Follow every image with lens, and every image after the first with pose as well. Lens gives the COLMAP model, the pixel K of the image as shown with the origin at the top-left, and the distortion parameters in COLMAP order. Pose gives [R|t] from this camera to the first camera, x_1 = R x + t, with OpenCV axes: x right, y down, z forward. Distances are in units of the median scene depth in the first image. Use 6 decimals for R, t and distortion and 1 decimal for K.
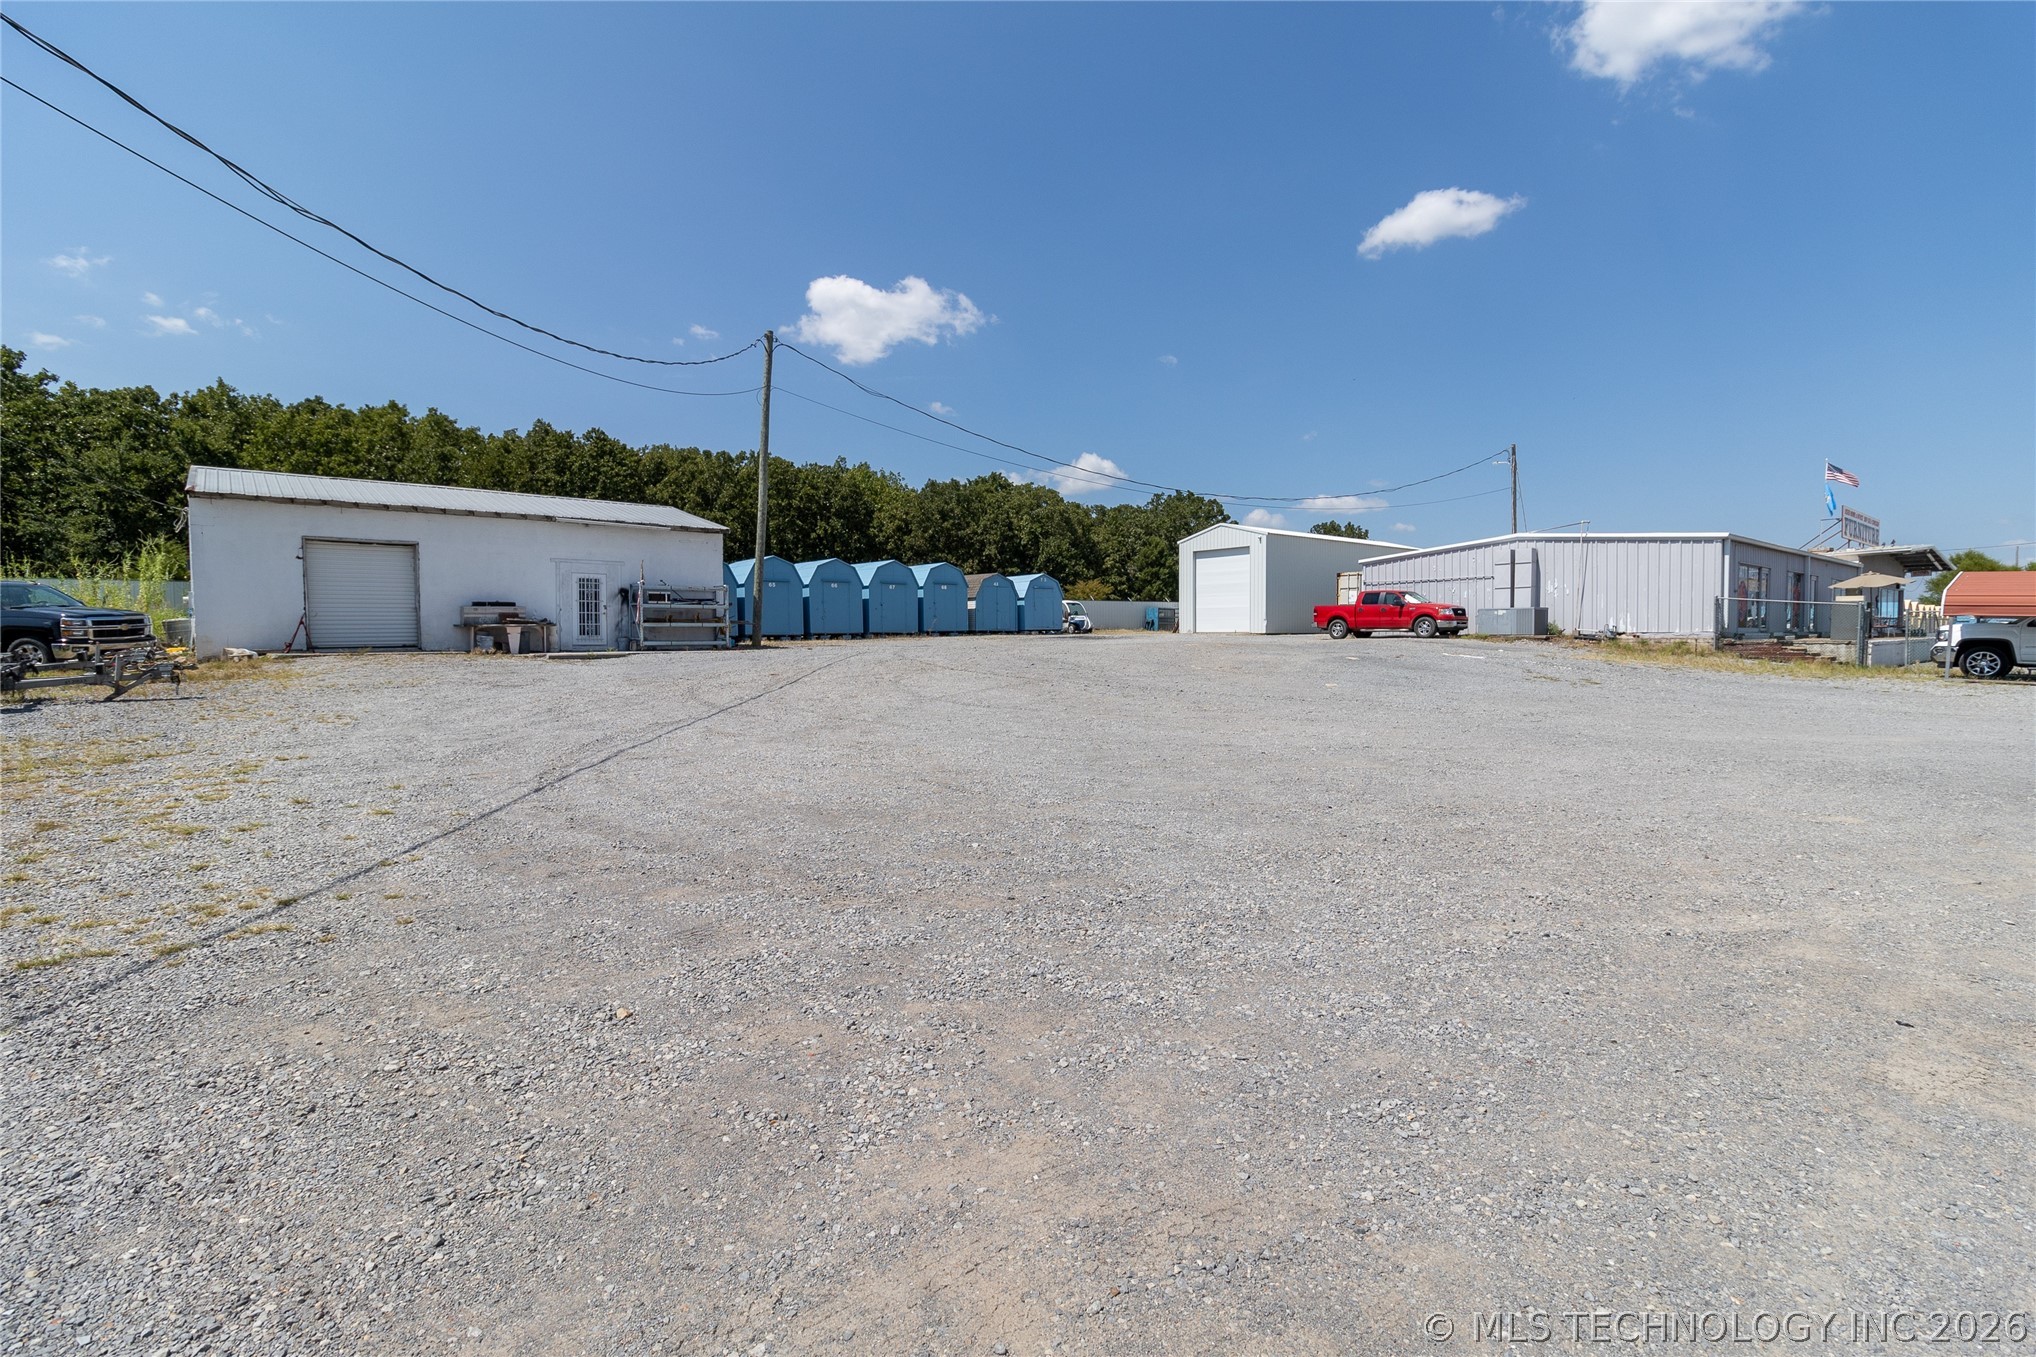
lens RADIAL K [[928.0, 0, 1028.9], [0, 928.0, 668.9], [0, 0, 1]] dist [0.007123, 0.000715]
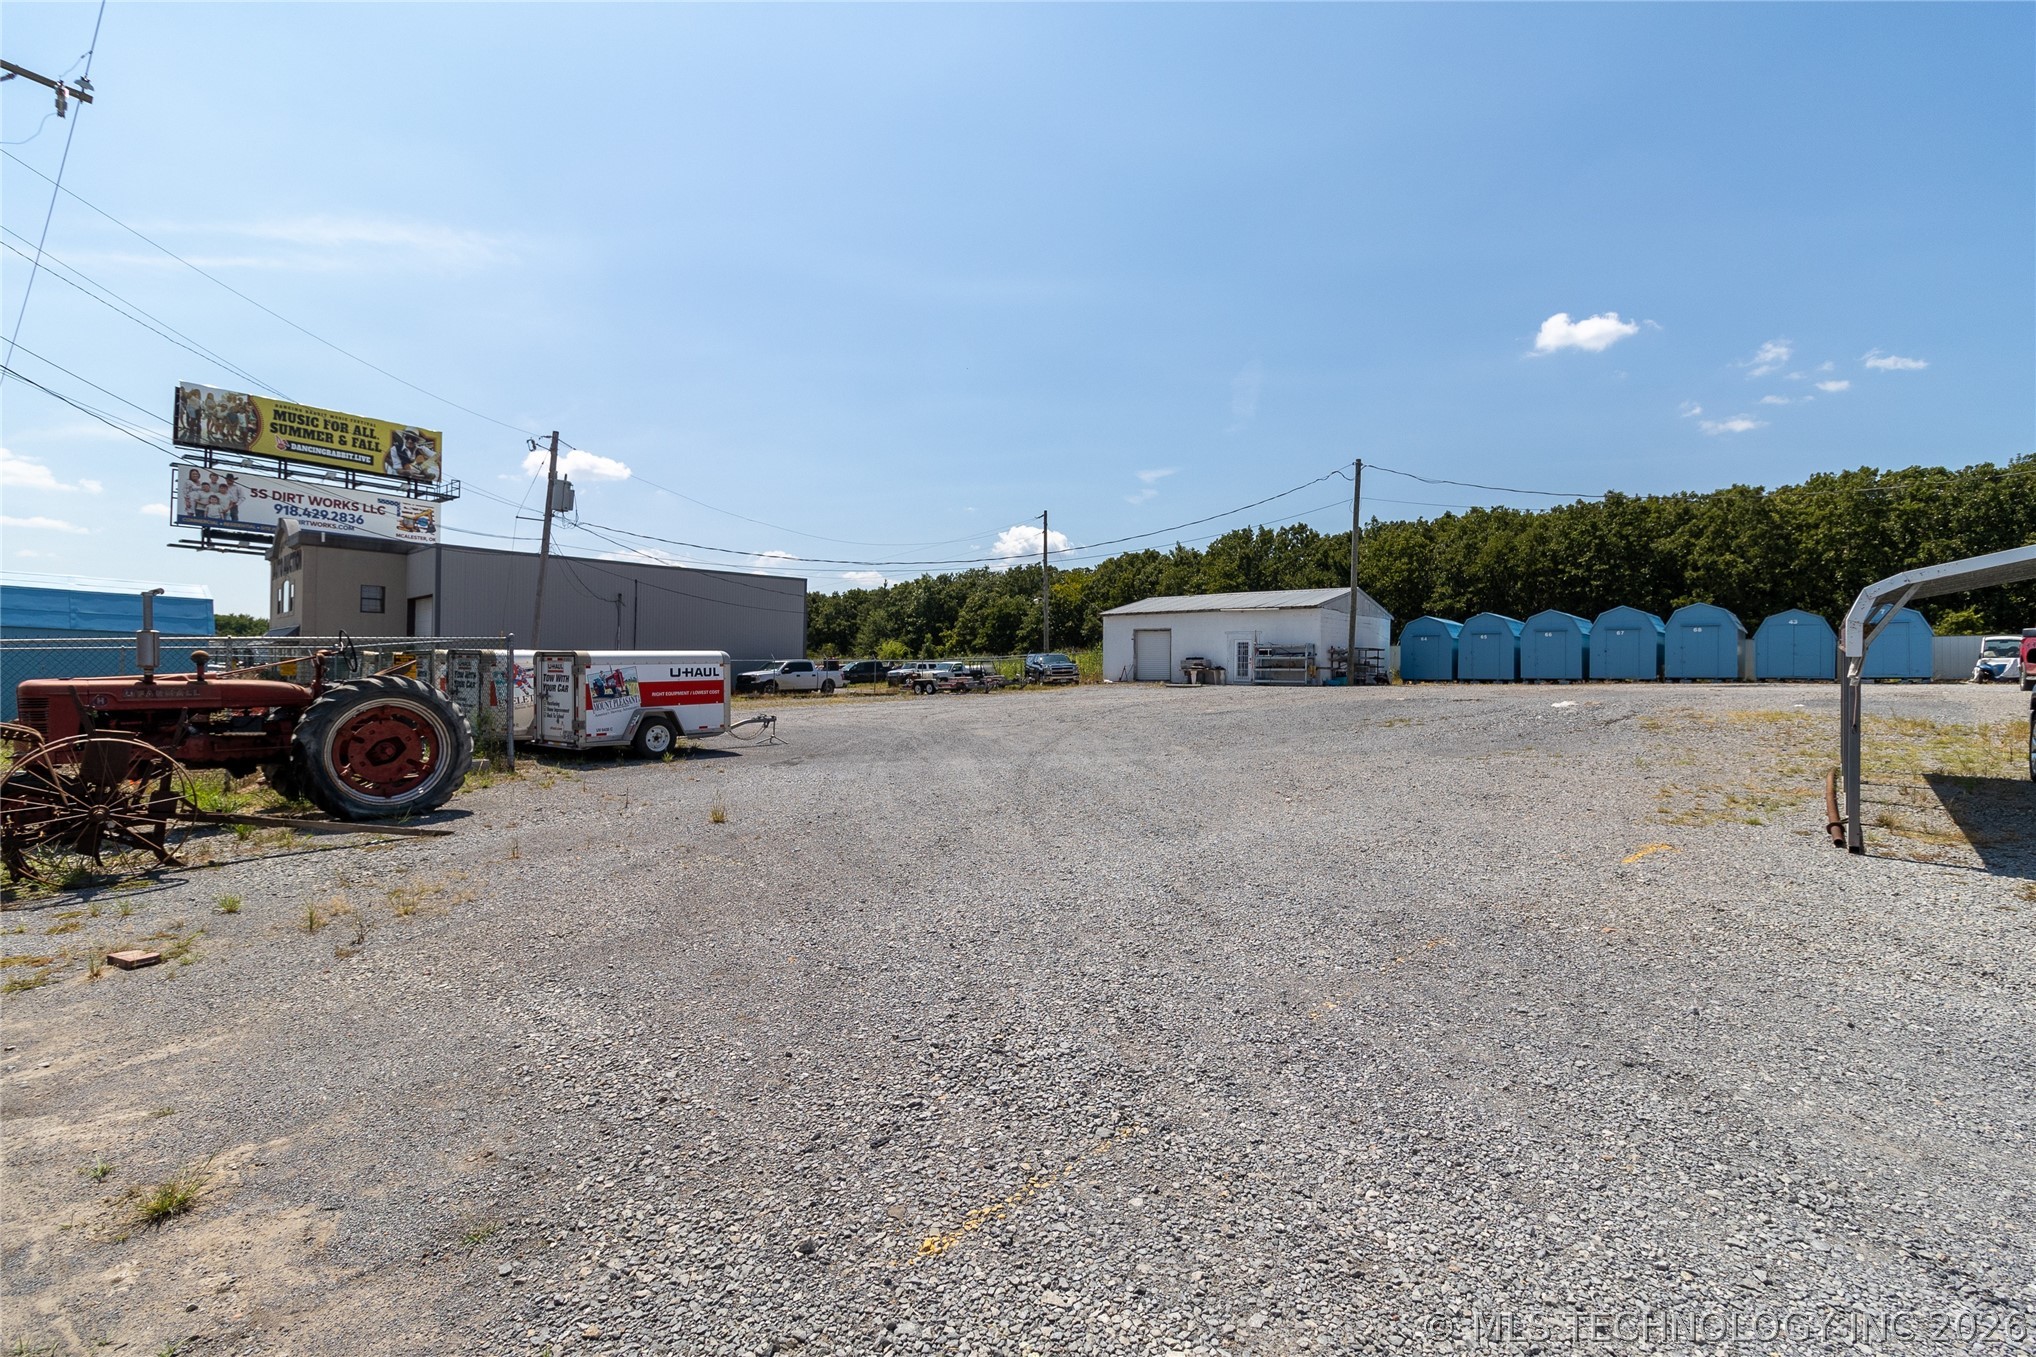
lens RADIAL K [[928.0, 0, 1028.9], [0, 928.0, 668.9], [0, 0, 1]] dist [0.007123, 0.000715]
pose [[0.170361, -0.004256, -0.985372, 0.919807], [-0.050799, 0.998623, -0.013096, -0.005463], [0.984071, 0.052287, 0.169910, 0.267355]]
